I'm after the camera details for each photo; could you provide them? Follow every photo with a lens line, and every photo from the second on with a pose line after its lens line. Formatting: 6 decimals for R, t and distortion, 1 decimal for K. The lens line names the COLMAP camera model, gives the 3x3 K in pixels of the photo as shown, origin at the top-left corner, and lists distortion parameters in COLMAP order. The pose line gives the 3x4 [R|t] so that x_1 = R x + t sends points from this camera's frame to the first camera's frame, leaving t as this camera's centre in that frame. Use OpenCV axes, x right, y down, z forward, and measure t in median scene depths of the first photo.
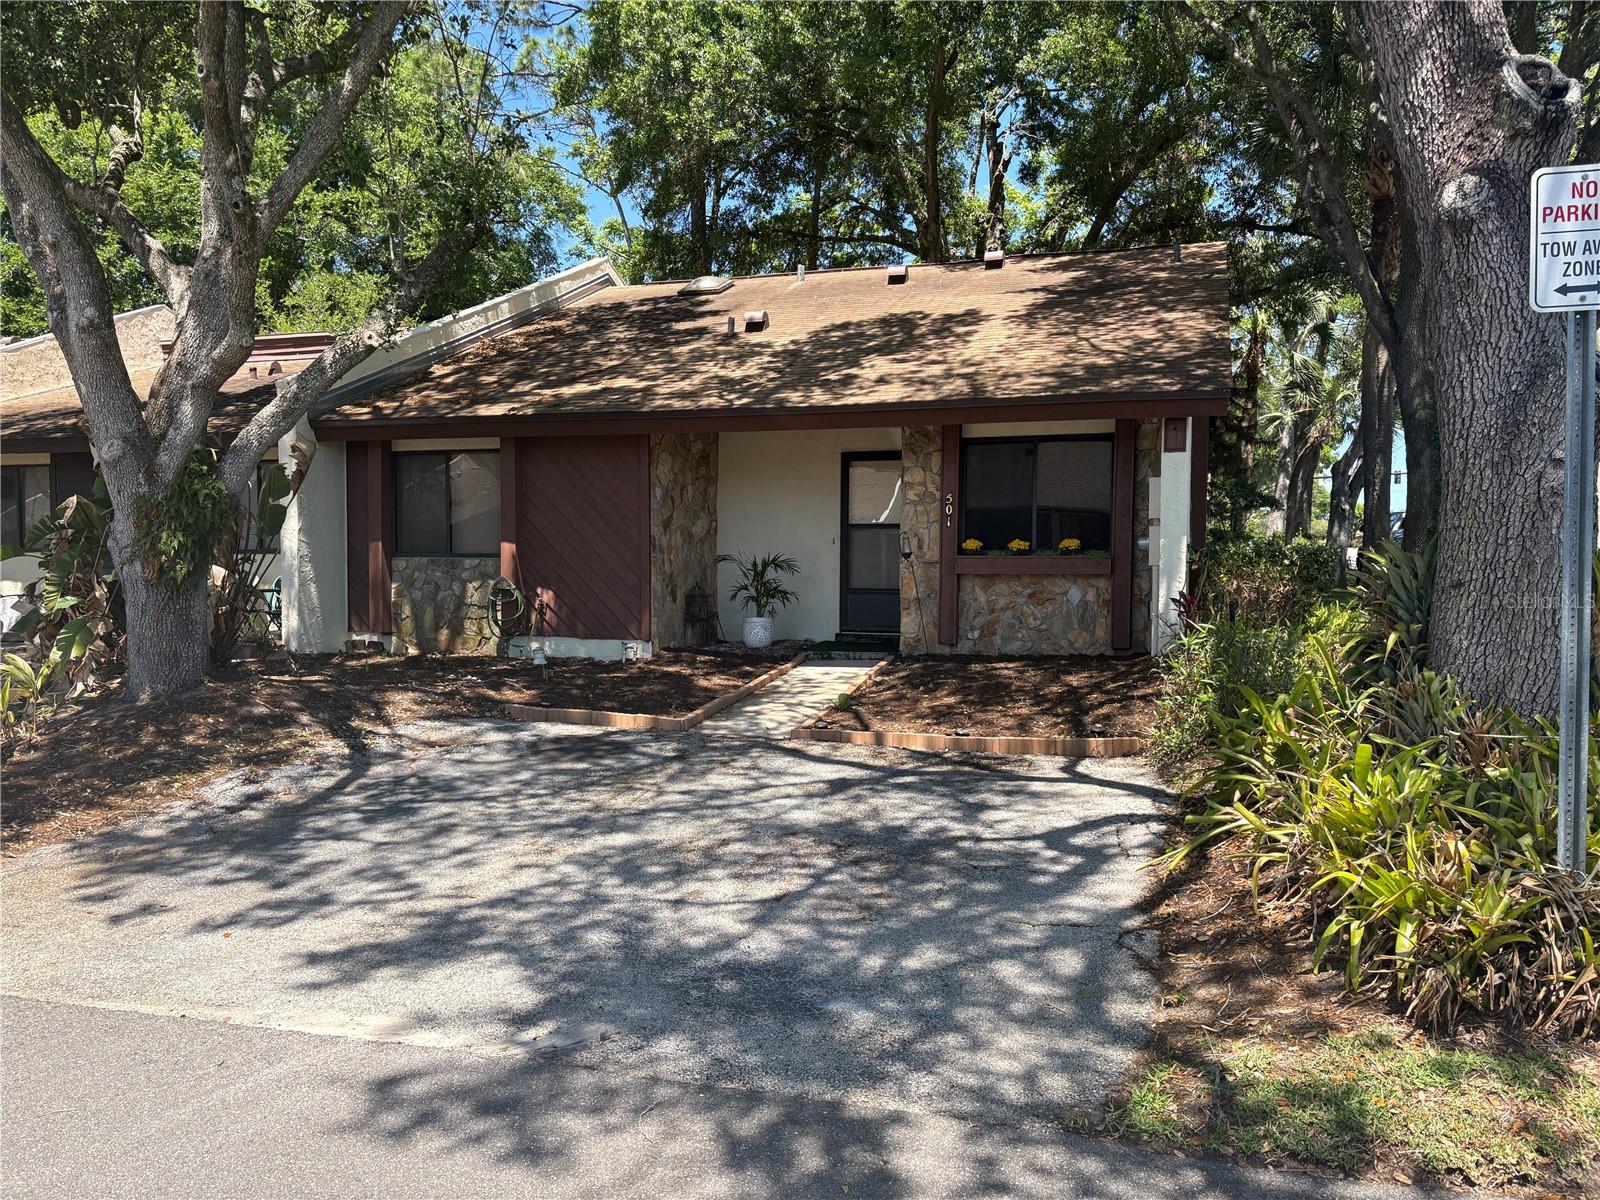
lens RADIAL K [[1234.4, 0, 800.0], [0, 1234.4, 600.0], [0, 0, 1]] dist [0.032874, -0.035055]
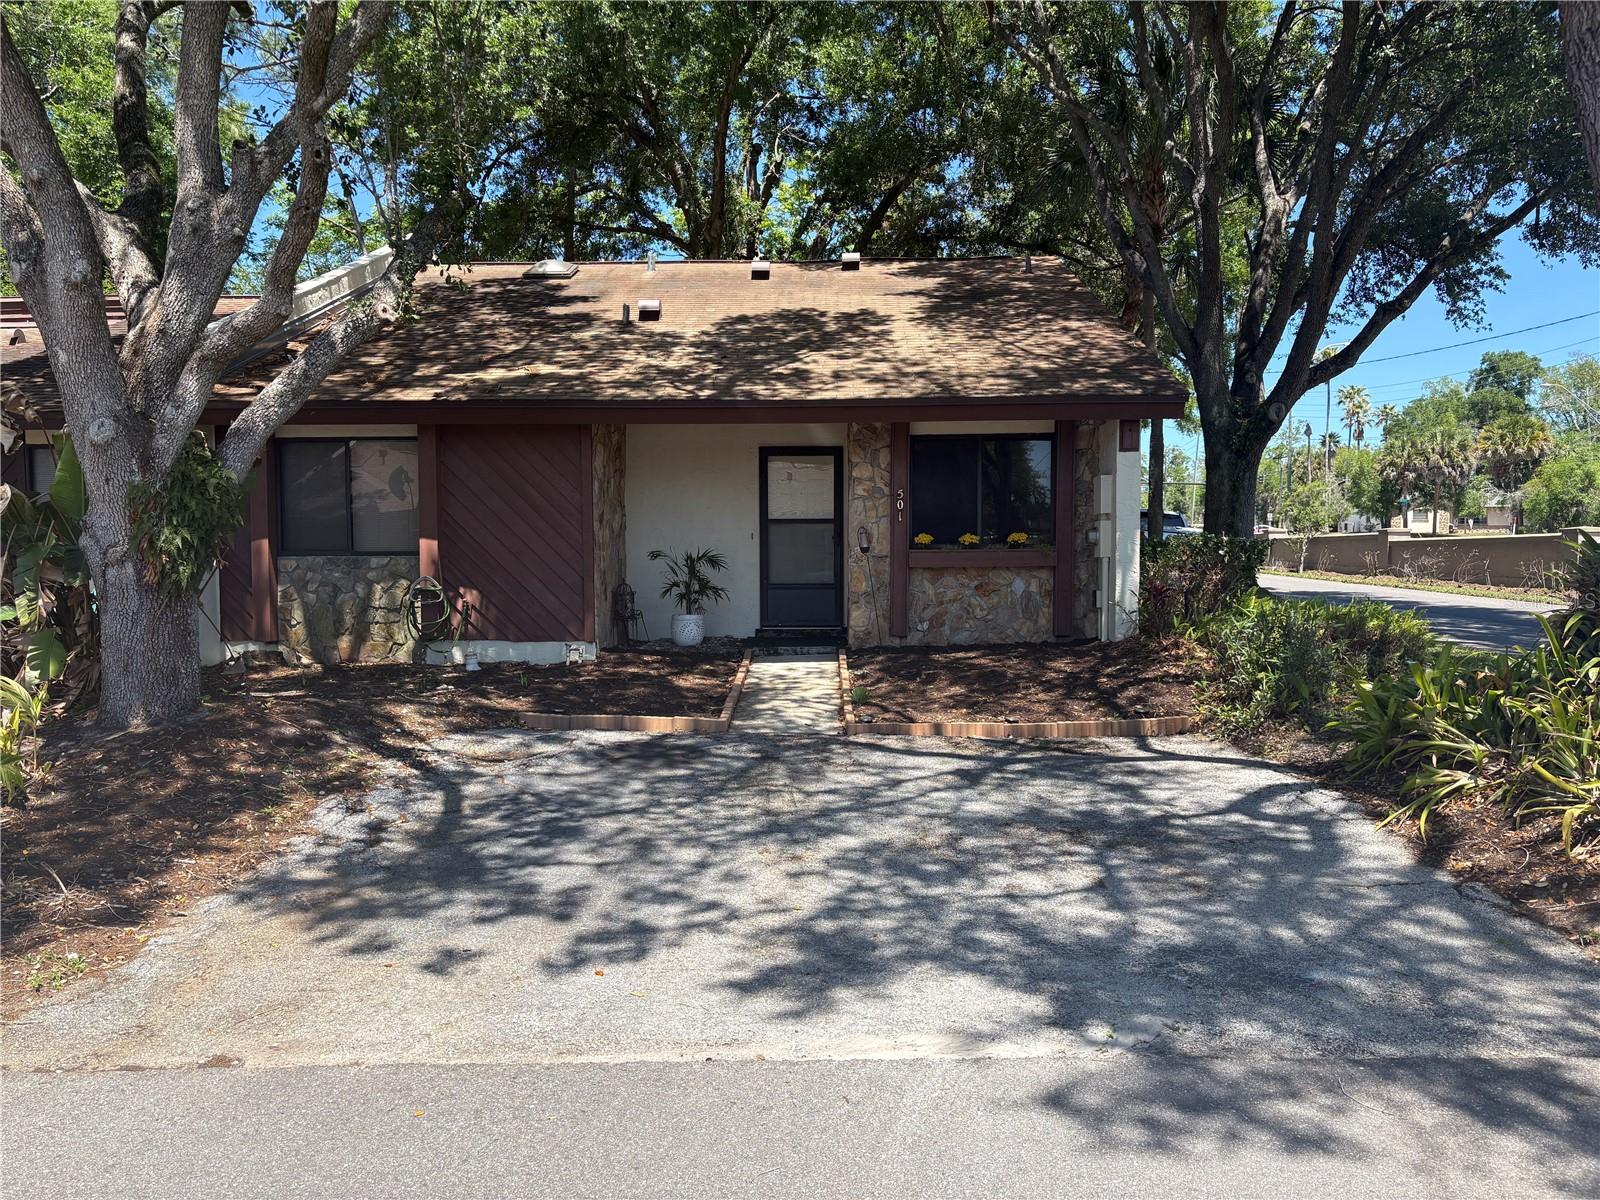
lens RADIAL K [[1234.4, 0, 800.0], [0, 1234.4, 600.0], [0, 0, 1]] dist [0.032874, -0.035055]
pose [[0.958784, -0.019085, 0.283495, -0.359501], [0.018240, 0.999818, 0.005619, -0.002157], [-0.283551, -0.000216, 0.958957, 0.061685]]
